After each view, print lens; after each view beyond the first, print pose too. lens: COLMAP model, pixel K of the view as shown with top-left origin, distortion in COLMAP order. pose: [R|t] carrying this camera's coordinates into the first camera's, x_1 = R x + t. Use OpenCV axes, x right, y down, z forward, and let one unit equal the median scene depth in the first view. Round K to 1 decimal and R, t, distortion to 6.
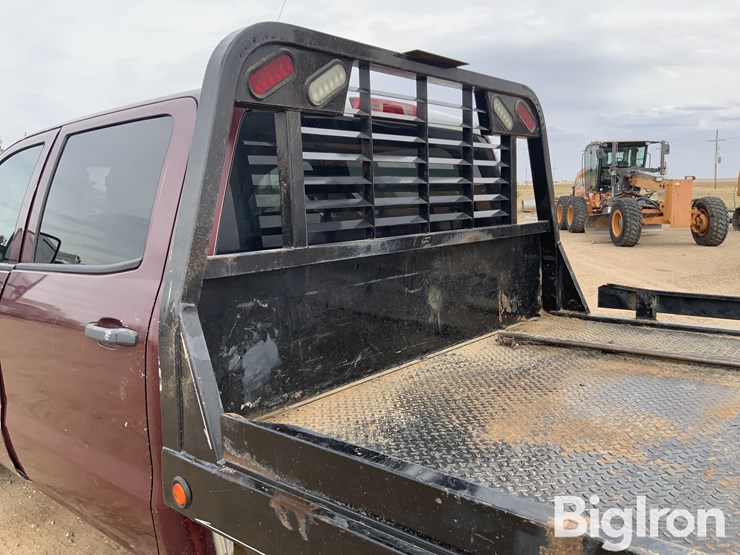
lens RADIAL K [[624.6, 0, 366.1], [0, 624.6, 272.2], [0, 0, 1]] dist [0.030514, -0.069496]
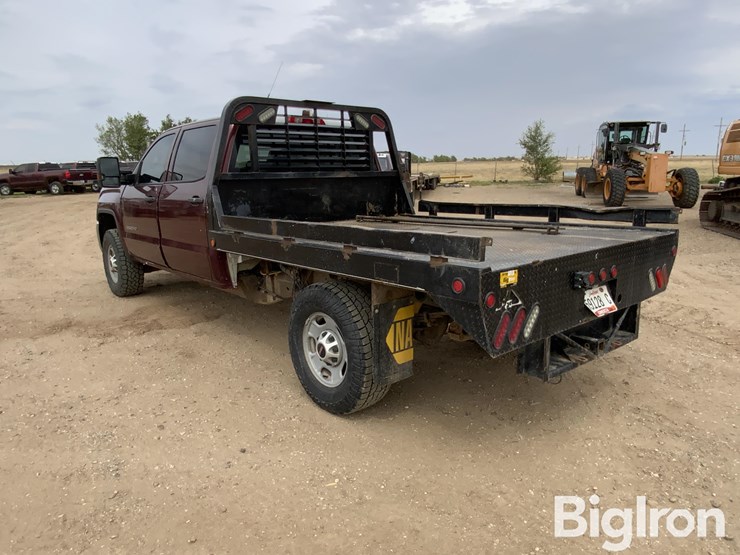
lens RADIAL K [[536.0, 0, 373.7], [0, 536.0, 281.7], [0, 0, 1]] dist [0.045416, -0.009149]
pose [[0.990330, 0.038887, -0.133173, 0.486628], [-0.027316, 0.995777, 0.087642, 0.143271], [0.136018, -0.083156, 0.987210, -0.893183]]
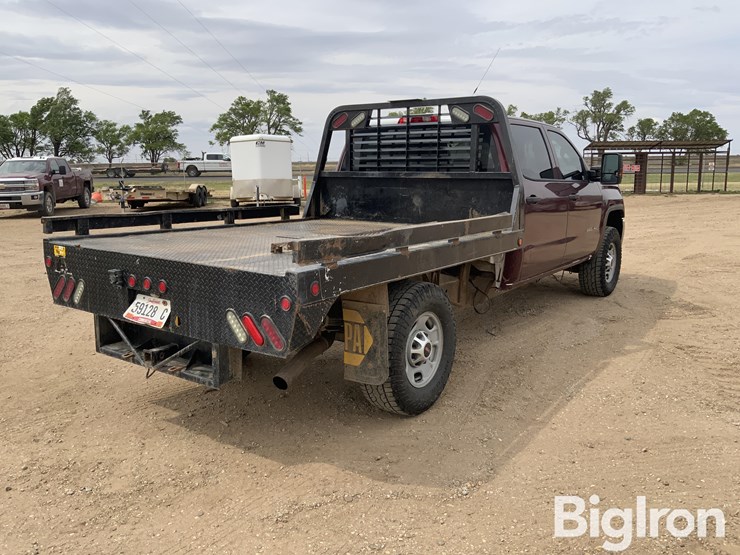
lens RADIAL K [[624.6, 0, 367.0], [0, 624.6, 277.4], [0, 0, 1]] dist [0.030514, -0.069496]
pose [[0.078939, 0.200326, -0.976544, 1.995131], [-0.123206, 0.974051, 0.189855, -0.081929], [0.989237, 0.105329, 0.101572, 0.507445]]
